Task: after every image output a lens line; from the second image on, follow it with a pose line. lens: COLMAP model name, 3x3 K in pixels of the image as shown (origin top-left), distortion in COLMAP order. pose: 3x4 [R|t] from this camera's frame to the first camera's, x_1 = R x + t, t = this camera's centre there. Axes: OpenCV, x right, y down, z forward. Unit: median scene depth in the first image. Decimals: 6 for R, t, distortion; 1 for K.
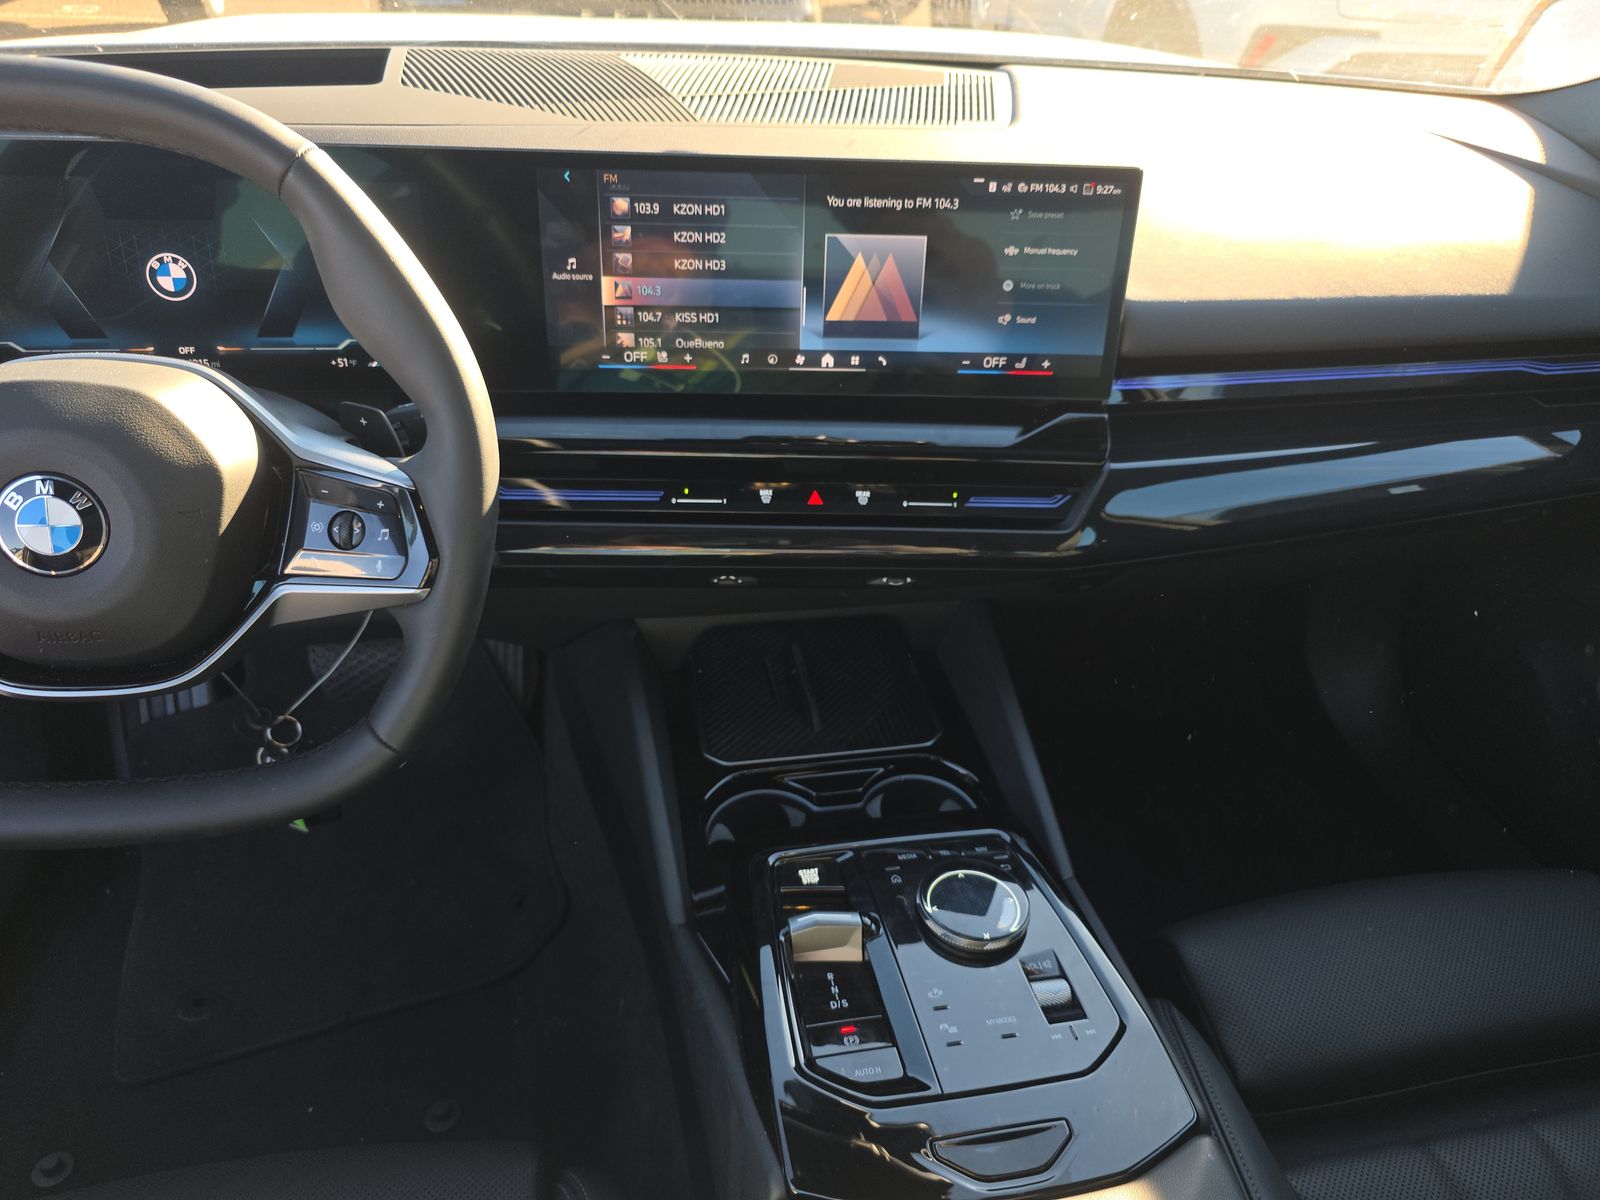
lens RADIAL K [[1023.5, 0, 800.0], [0, 1023.5, 600.0], [0, 0, 1]] dist [0.004659, -0.006354]
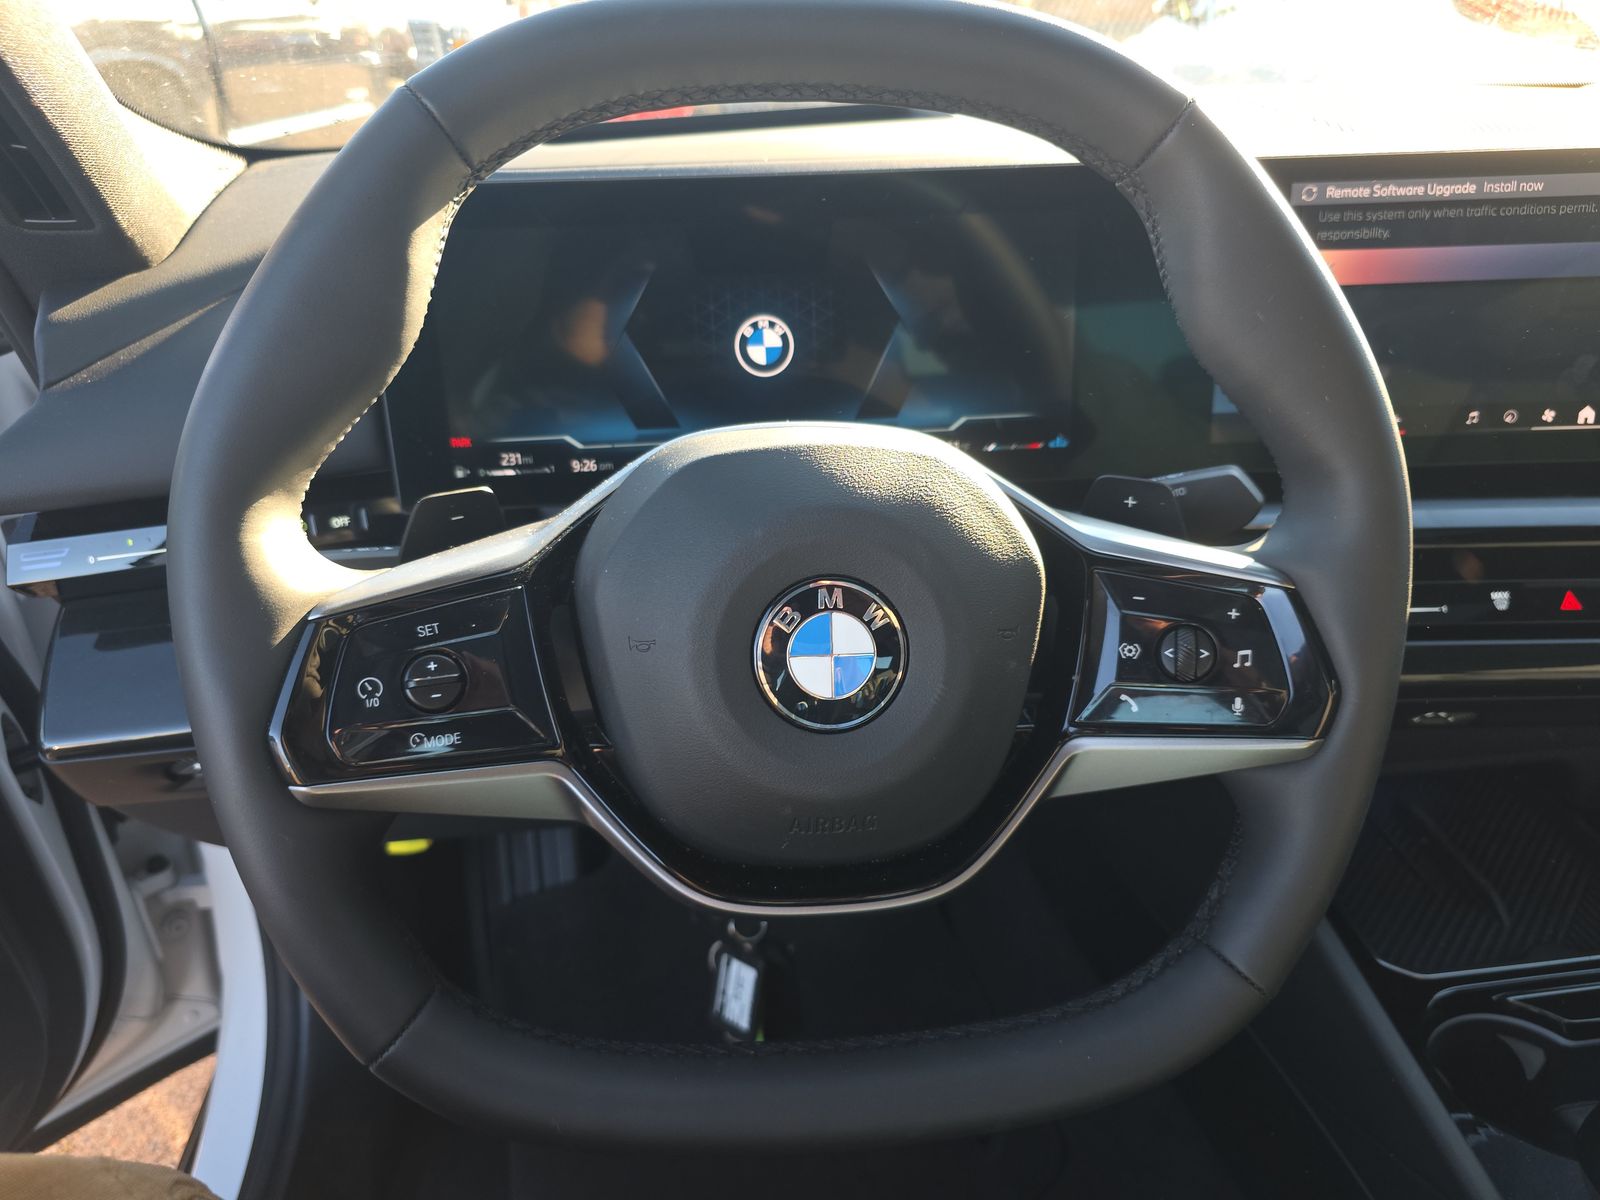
lens RADIAL K [[1023.5, 0, 800.0], [0, 1023.5, 600.0], [0, 0, 1]] dist [0.004659, -0.006354]
pose [[0.993756, -0.034124, -0.106225, -0.510260], [0.019330, 0.990340, -0.137308, -0.013020], [0.109884, 0.134398, 0.984816, 0.253565]]
